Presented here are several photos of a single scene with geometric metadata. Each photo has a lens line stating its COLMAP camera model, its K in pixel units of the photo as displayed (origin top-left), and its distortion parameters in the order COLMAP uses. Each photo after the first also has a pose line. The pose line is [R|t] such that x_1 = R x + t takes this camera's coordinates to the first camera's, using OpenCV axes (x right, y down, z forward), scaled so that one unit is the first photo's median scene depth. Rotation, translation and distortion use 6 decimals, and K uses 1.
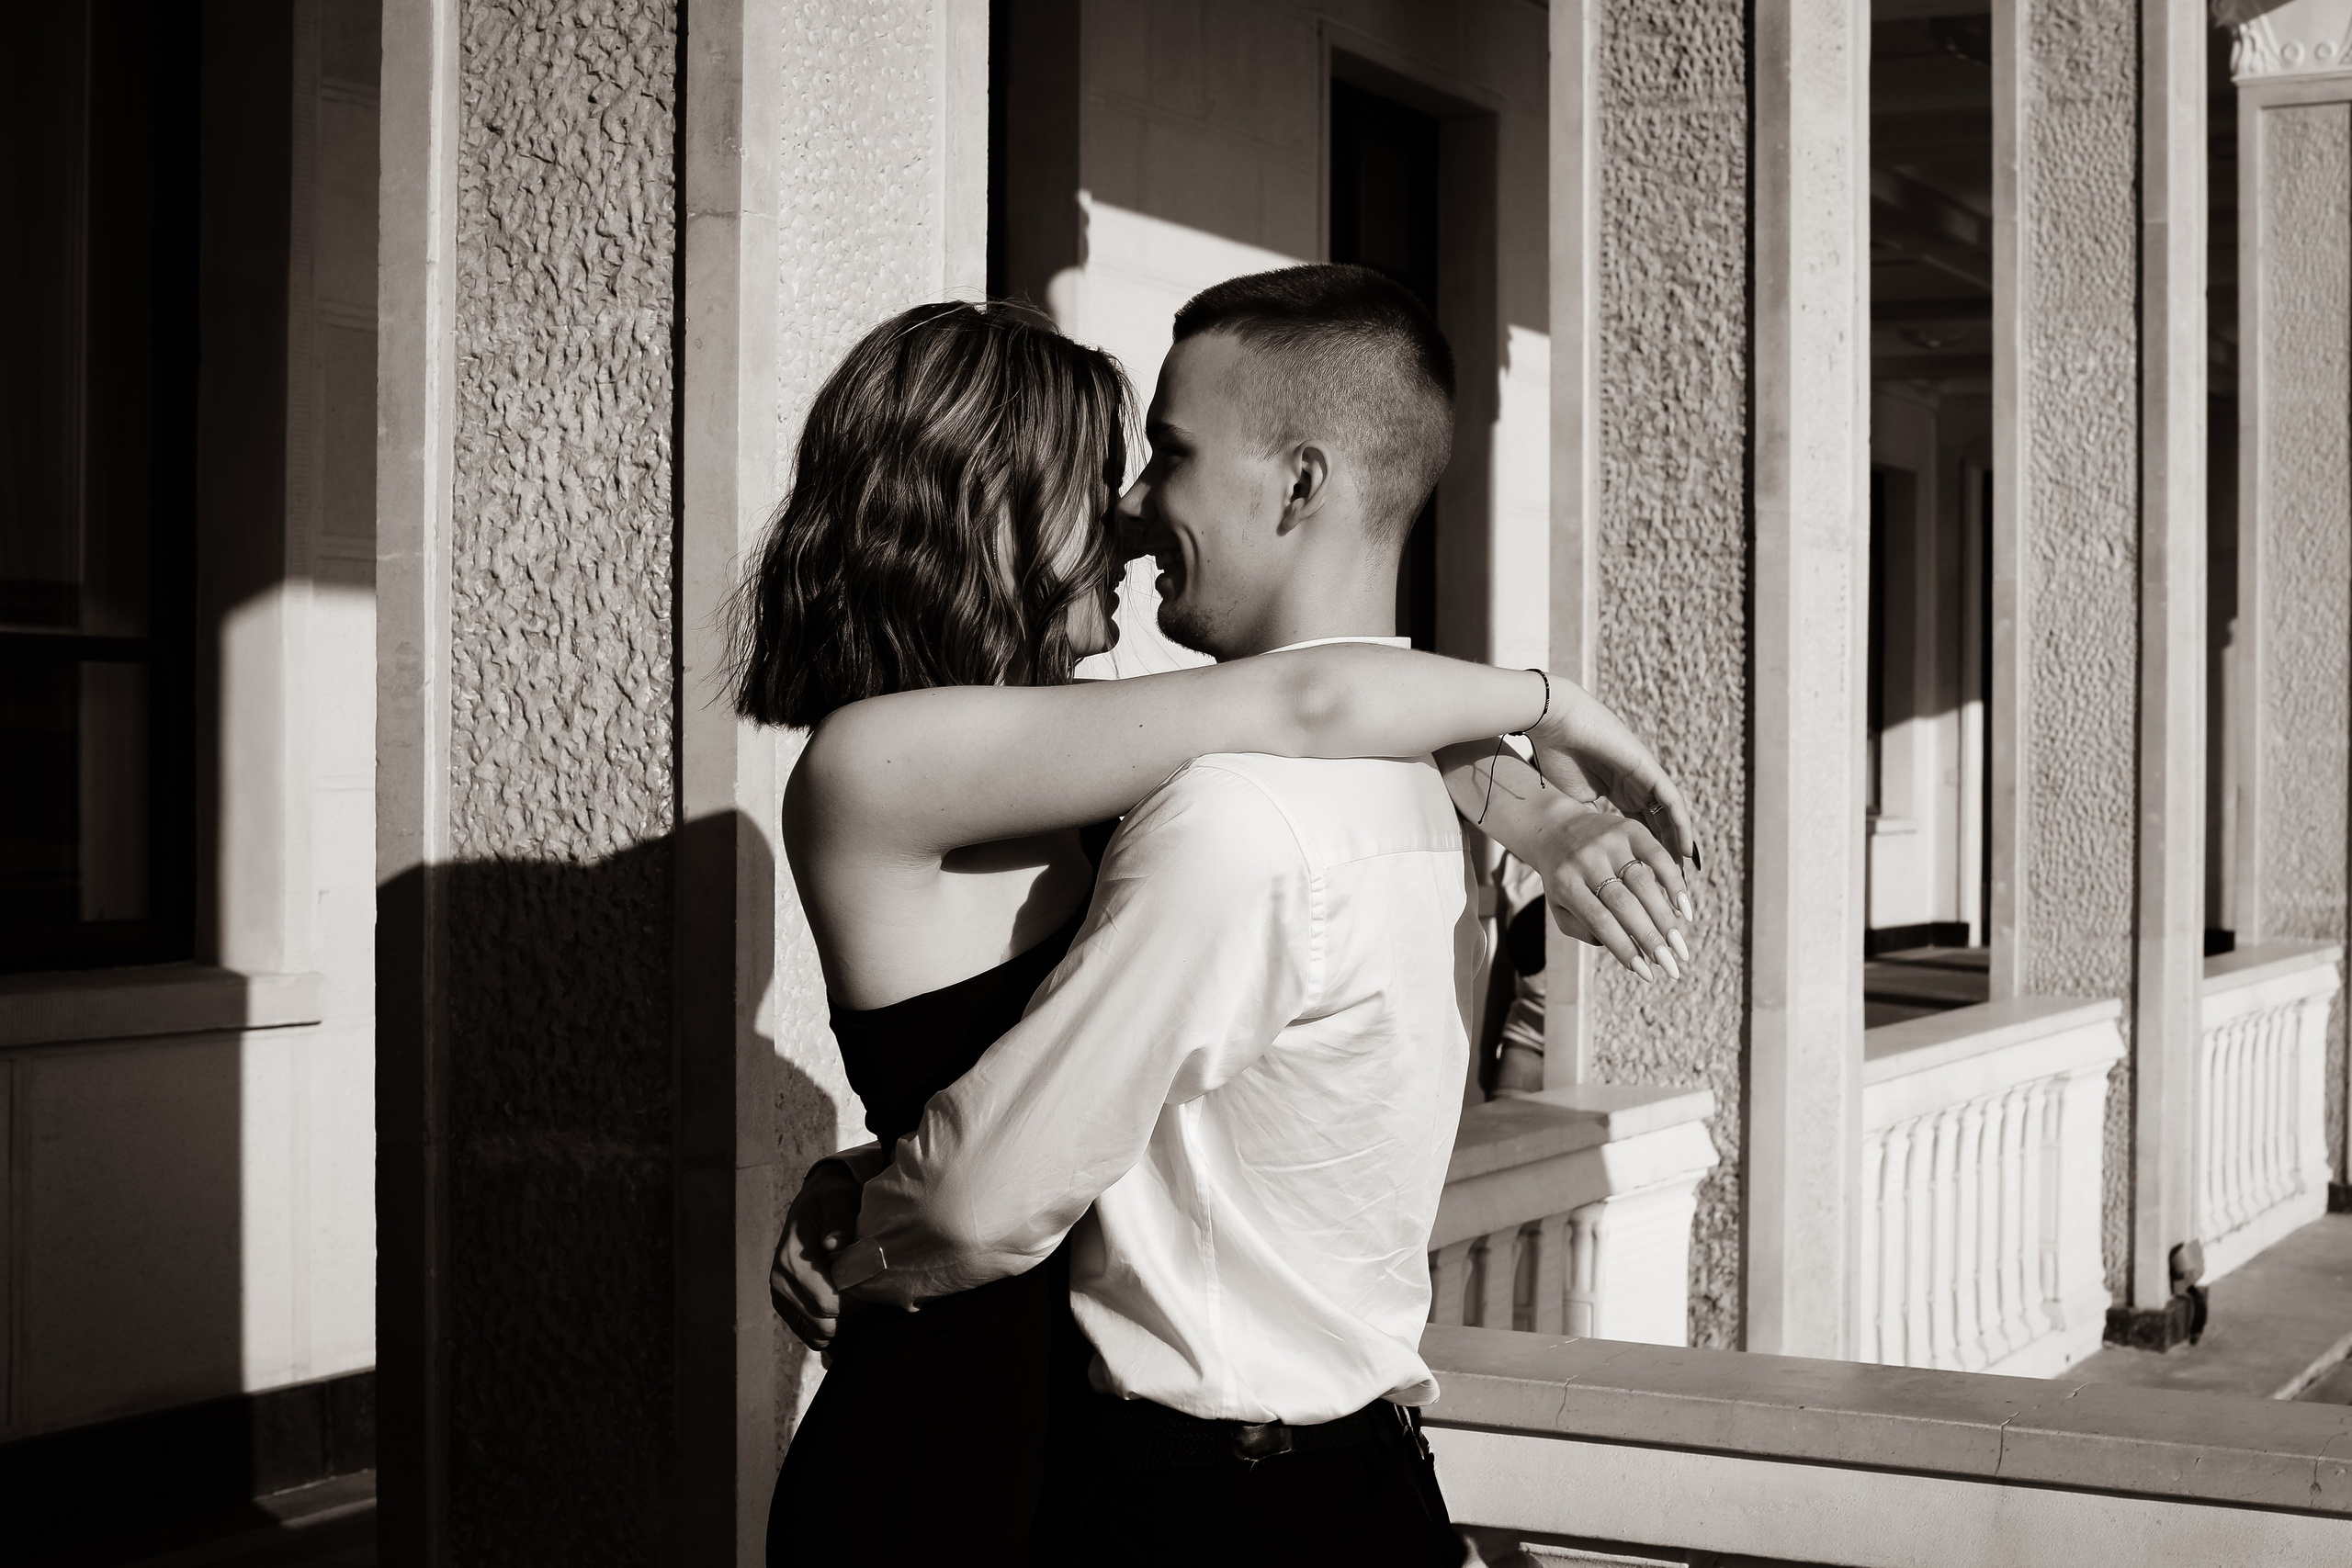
lens RADIAL K [[3575.5, 0, 1176.0], [0, 3575.5, 784.0], [0, 0, 1]] dist [-0.151449, 0.234313]
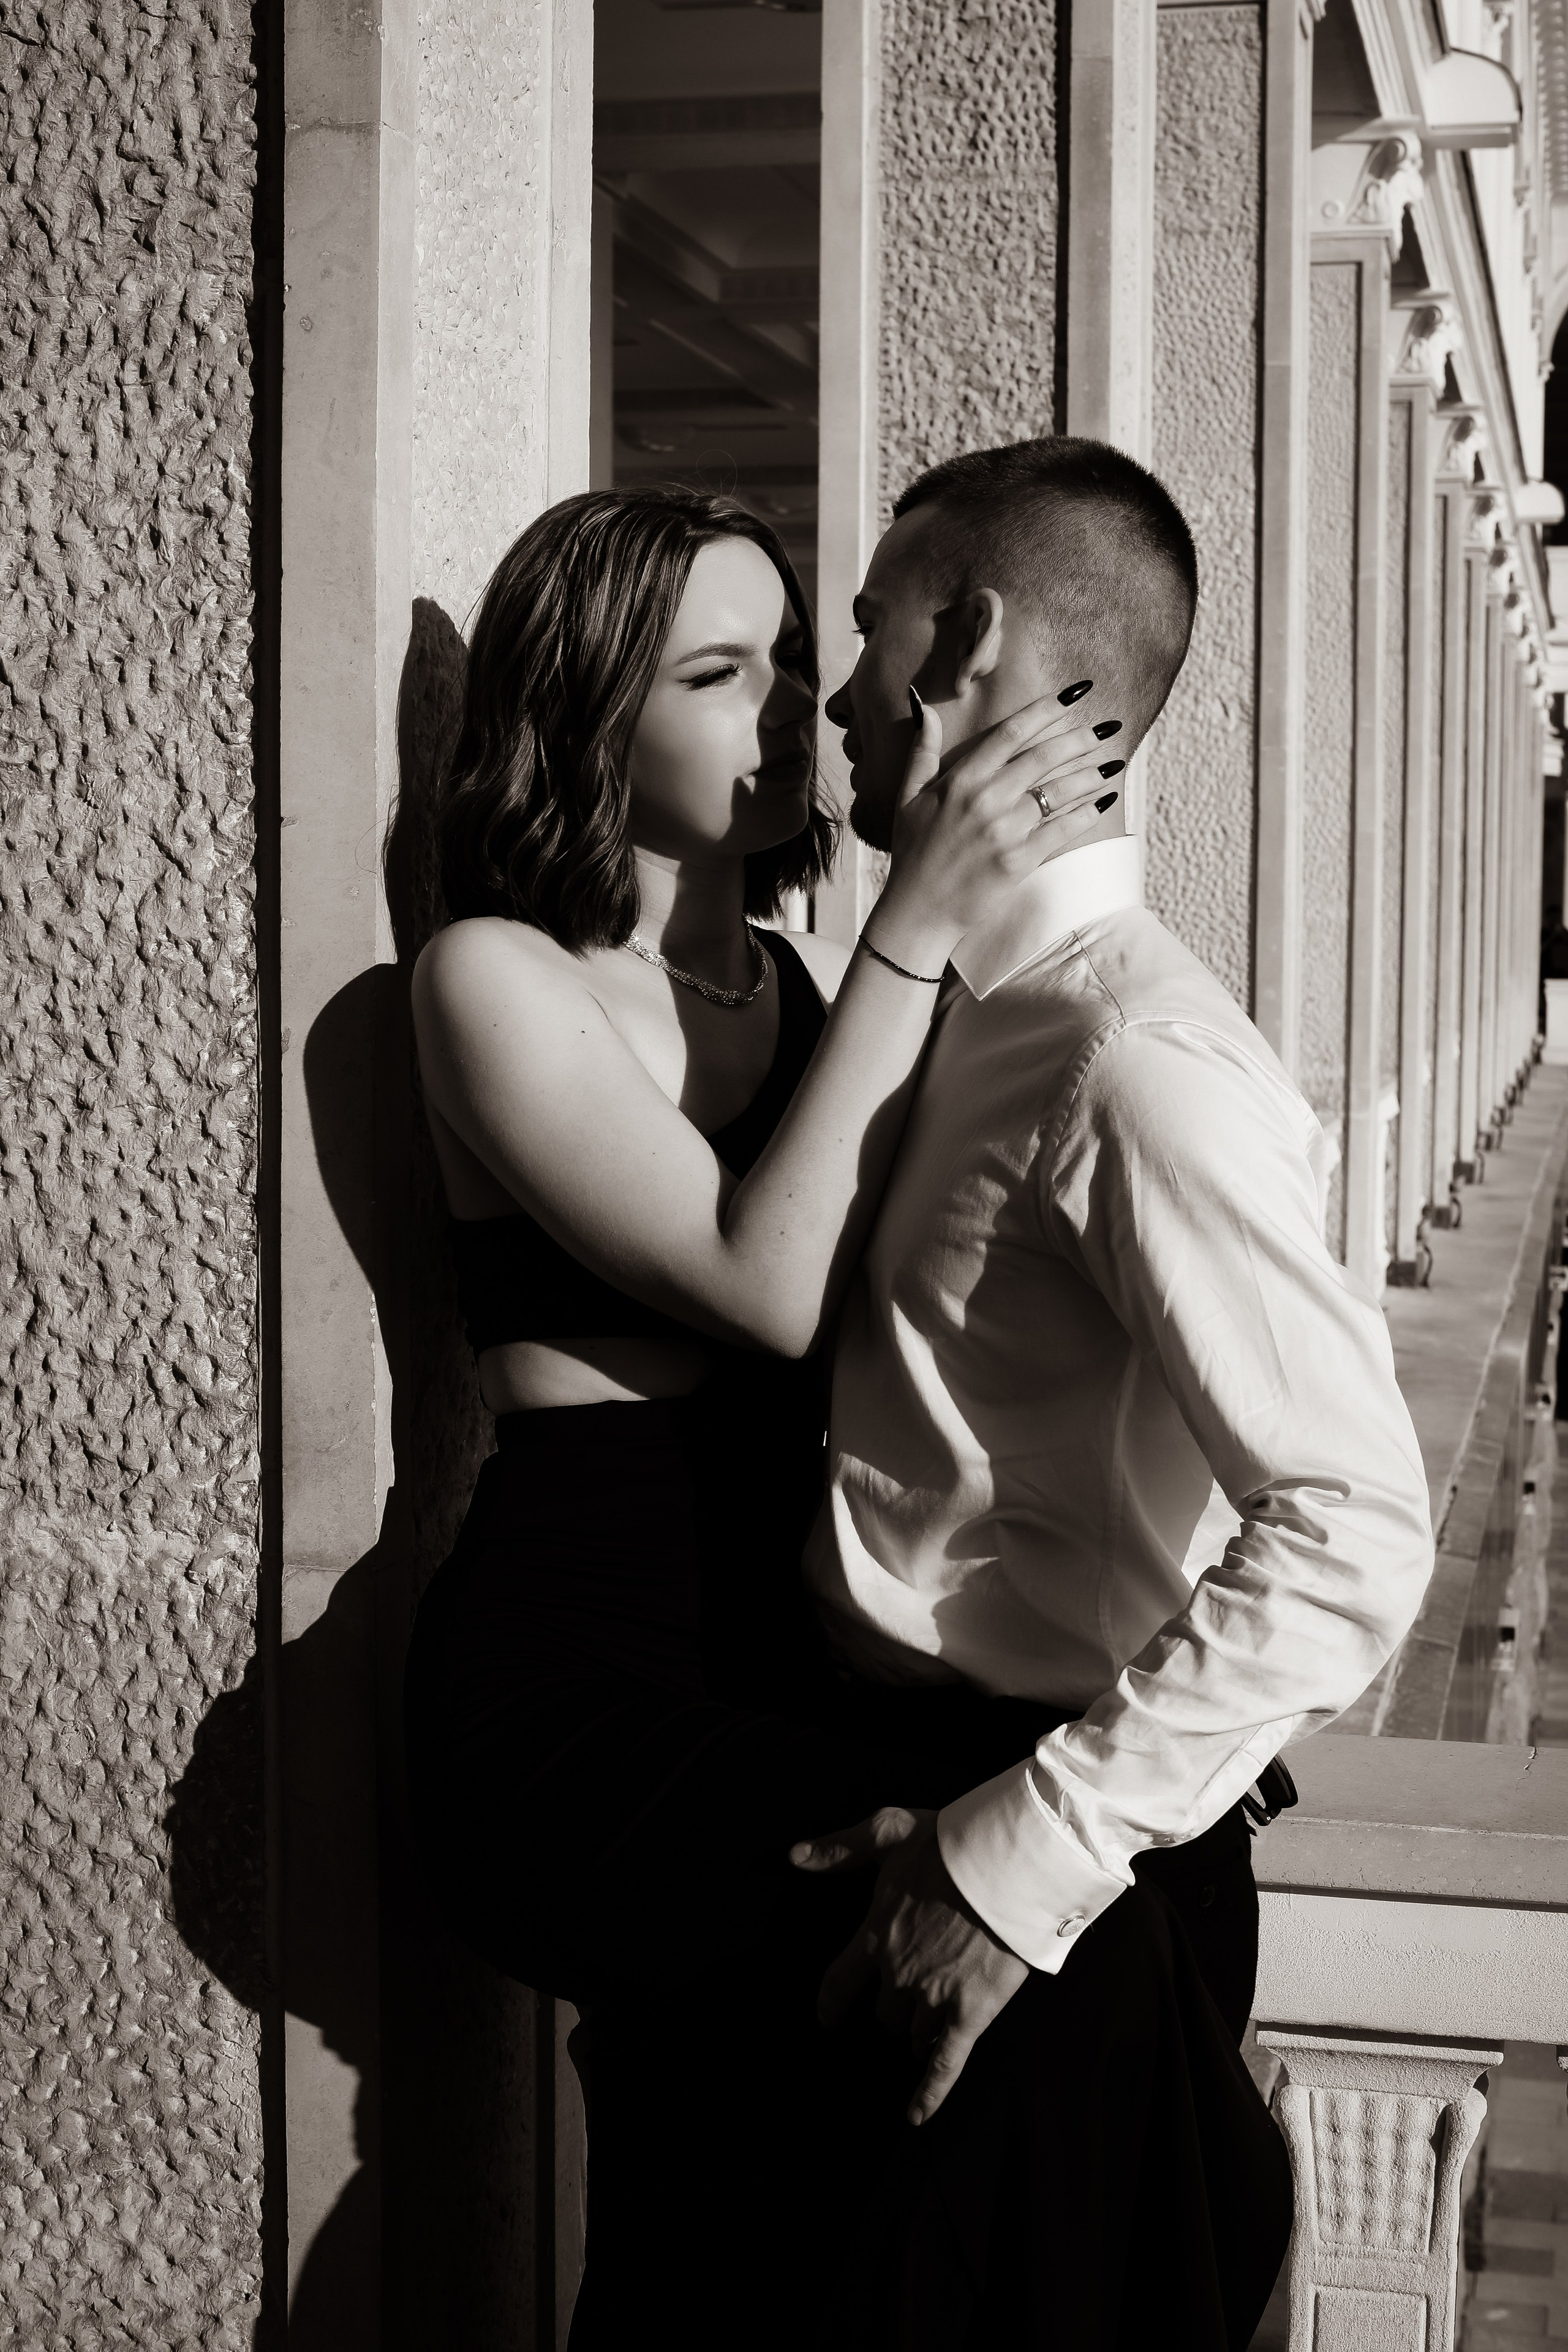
lens RADIAL K [[3575.8, 0, 964.2], [0, 3575.8, 1165.9], [0, 0, 1]] dist [-0.151449, 0.234313]
pose [[0.965746, -0.014624, 0.259076, -0.088903], [-0.001151, 0.998159, 0.060634, -0.004064], [-0.259486, -0.058855, 0.963952, 0.156576]]
